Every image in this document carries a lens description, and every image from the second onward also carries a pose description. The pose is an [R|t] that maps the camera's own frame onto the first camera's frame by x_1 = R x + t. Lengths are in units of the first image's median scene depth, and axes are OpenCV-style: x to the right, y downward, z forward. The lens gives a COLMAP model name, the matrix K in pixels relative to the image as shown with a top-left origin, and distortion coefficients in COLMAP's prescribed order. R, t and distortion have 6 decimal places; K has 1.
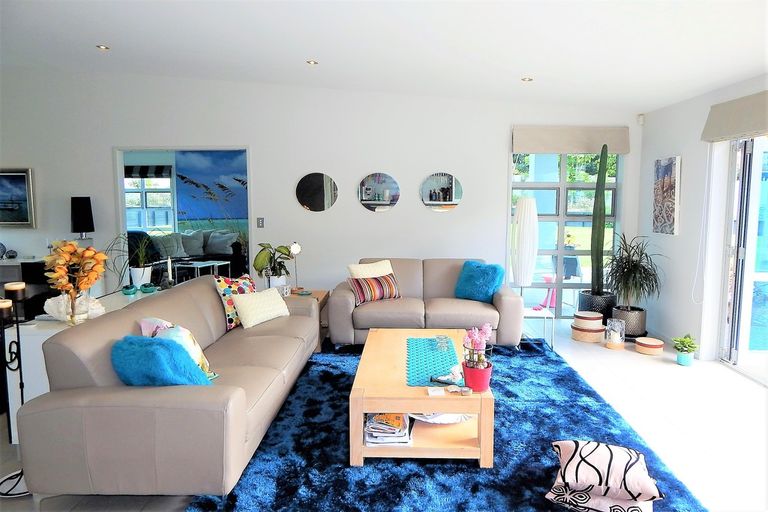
lens RADIAL K [[529.1, 0, 389.9], [0, 529.1, 249.7], [0, 0, 1]] dist [-0.013915, -0.007978]
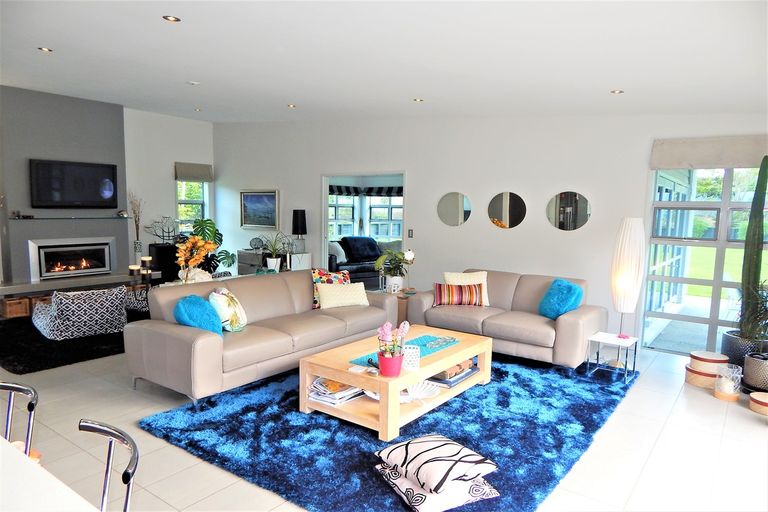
lens RADIAL K [[497.2, 0, 391.2], [0, 497.2, 260.9], [0, 0, 1]] dist [0.000489, -0.003588]
pose [[0.828270, 0.073718, -0.555459, 0.355954], [-0.076646, 0.996896, 0.018013, -0.005795], [0.555062, 0.027654, 0.831349, 0.029087]]
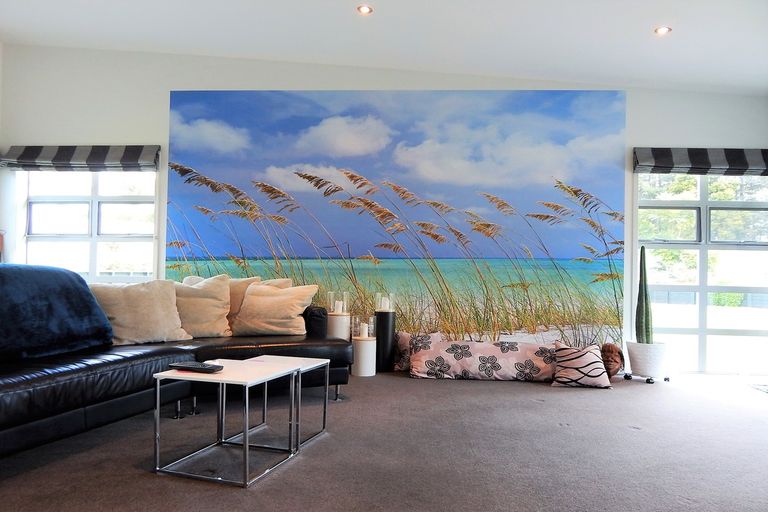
lens RADIAL K [[497.2, 0, 424.0], [0, 497.2, 288.3], [0, 0, 1]] dist [0.000489, -0.003588]
pose [[0.993692, 0.029809, 0.108108, -0.366694], [-0.020540, 0.996096, -0.085858, 0.004922], [-0.110245, 0.083096, 0.990425, 0.892017]]
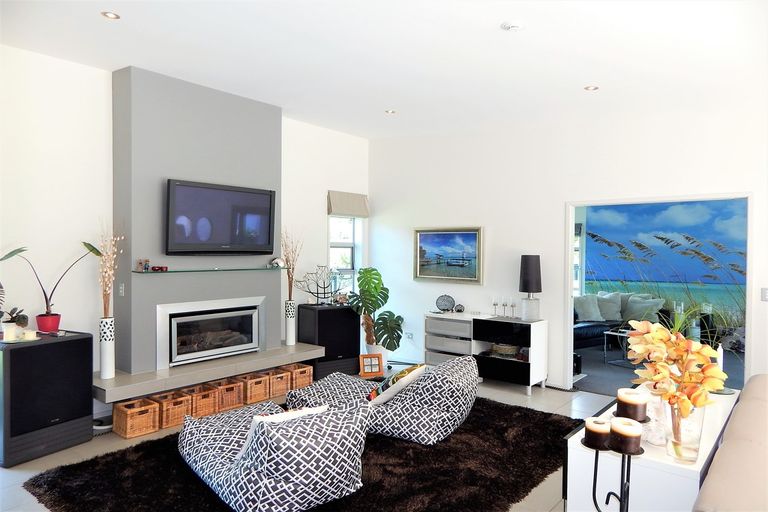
lens RADIAL K [[497.2, 0, 399.1], [0, 497.2, 254.5], [0, 0, 1]] dist [0.000489, -0.003588]
pose [[0.805981, 0.016800, -0.591703, -0.236474], [-0.075747, 0.994306, -0.074947, -0.014858], [0.587075, 0.105226, 0.802665, 0.126863]]
